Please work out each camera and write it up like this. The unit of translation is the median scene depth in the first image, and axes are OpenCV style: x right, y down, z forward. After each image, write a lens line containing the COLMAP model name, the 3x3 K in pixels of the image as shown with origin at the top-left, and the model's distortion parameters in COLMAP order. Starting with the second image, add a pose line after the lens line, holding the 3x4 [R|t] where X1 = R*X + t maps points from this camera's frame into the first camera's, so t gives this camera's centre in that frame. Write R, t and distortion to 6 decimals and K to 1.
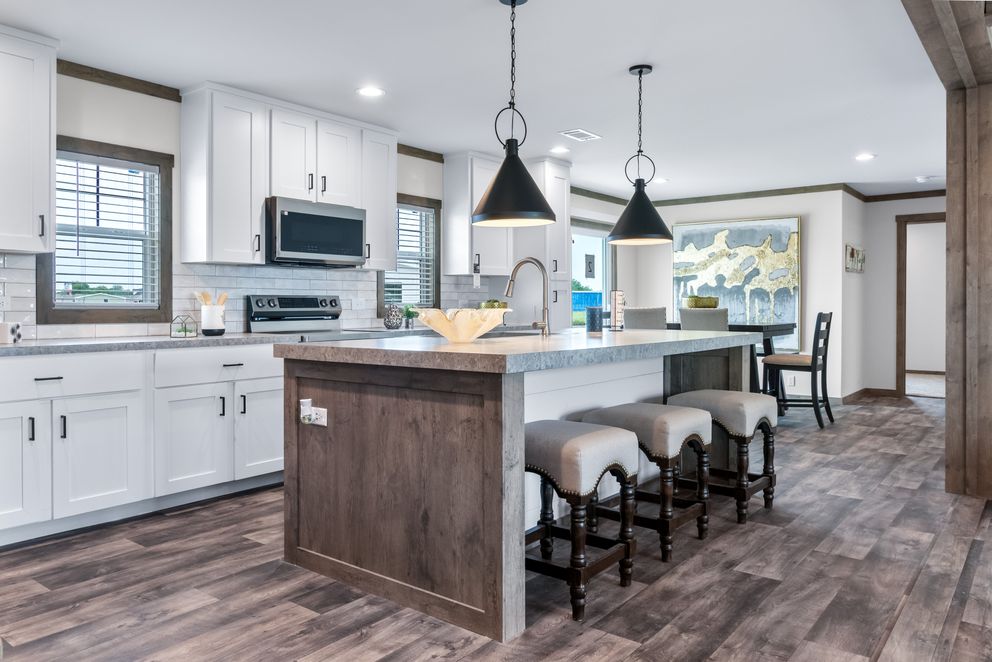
lens RADIAL K [[678.8, 0, 478.1], [0, 678.8, 300.9], [0, 0, 1]] dist [0.025752, -0.003771]
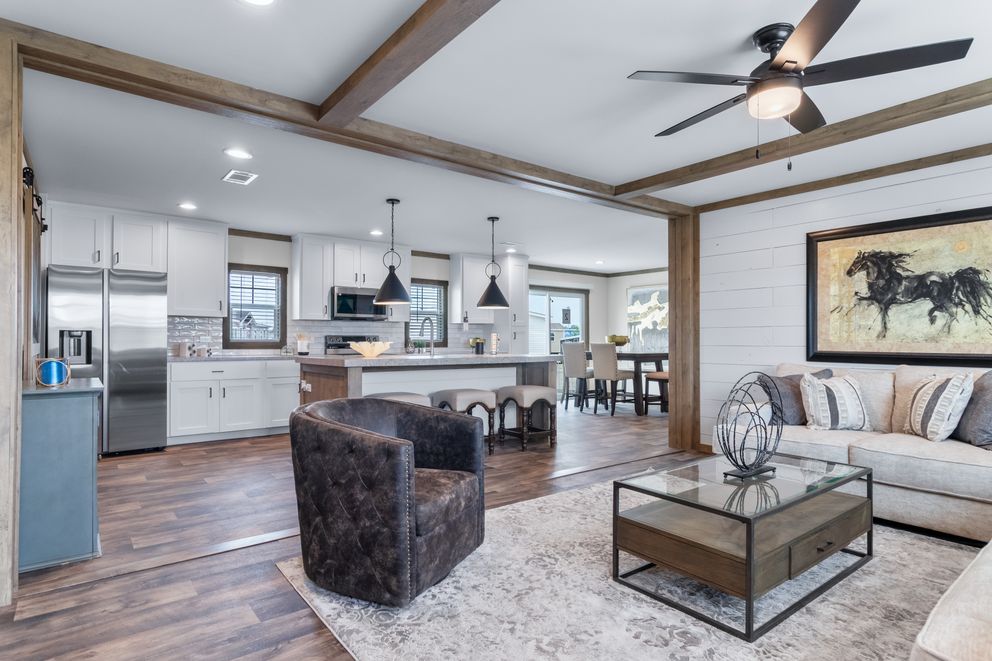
lens RADIAL K [[521.0, 0, 499.3], [0, 521.0, 334.0], [0, 0, 1]] dist [0.026715, 0.000306]
pose [[0.973751, -0.002603, -0.227599, 0.527390], [0.000603, 0.999961, -0.008853, 0.001131], [0.227614, 0.008483, 0.973715, -0.389516]]
